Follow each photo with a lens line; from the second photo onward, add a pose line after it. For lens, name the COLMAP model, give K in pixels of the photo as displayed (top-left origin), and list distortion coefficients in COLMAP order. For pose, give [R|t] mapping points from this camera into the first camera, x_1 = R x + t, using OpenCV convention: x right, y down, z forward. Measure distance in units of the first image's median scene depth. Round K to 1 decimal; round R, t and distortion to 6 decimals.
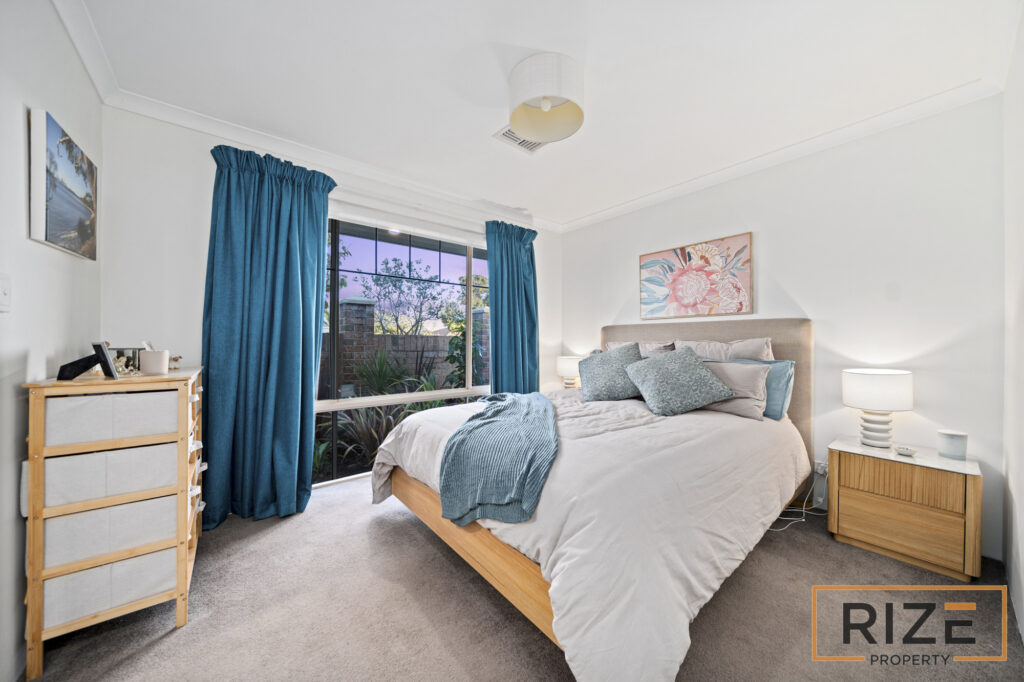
lens RADIAL K [[350.8, 0, 516.2], [0, 350.8, 337.7], [0, 0, 1]] dist [-0.002833, -0.000464]
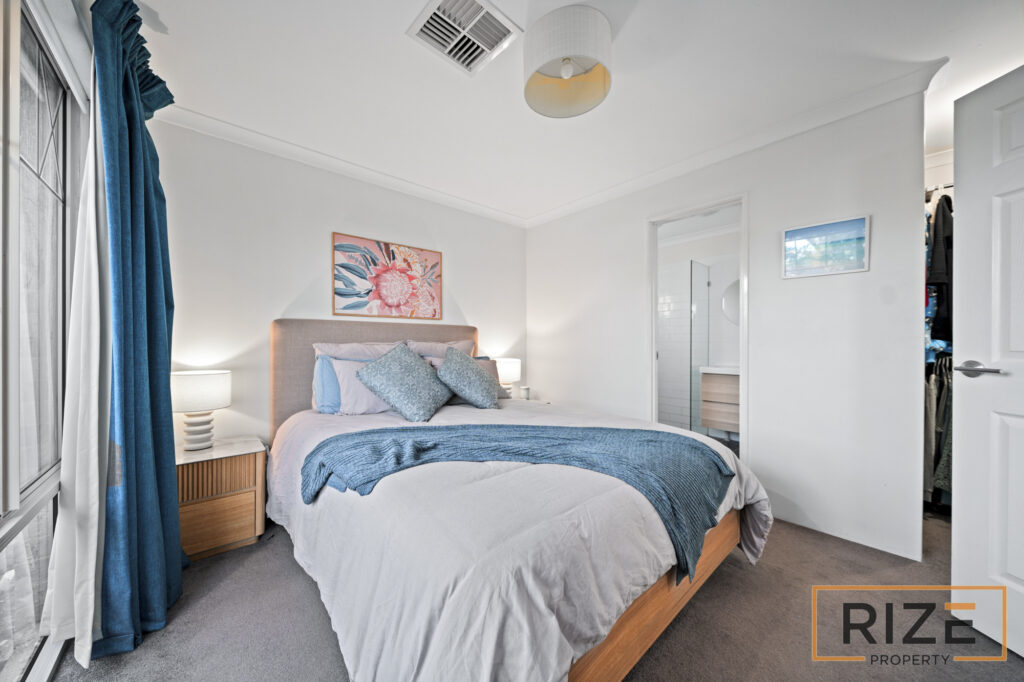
lens RADIAL K [[350.8, 0, 515.7], [0, 350.8, 345.5], [0, 0, 1]] dist [-0.002833, -0.000464]
pose [[-0.036407, 0.001427, 0.999336, -0.485923], [-0.002830, 0.999995, -0.001531, 0.018840], [-0.999333, -0.002884, -0.036402, 0.693691]]
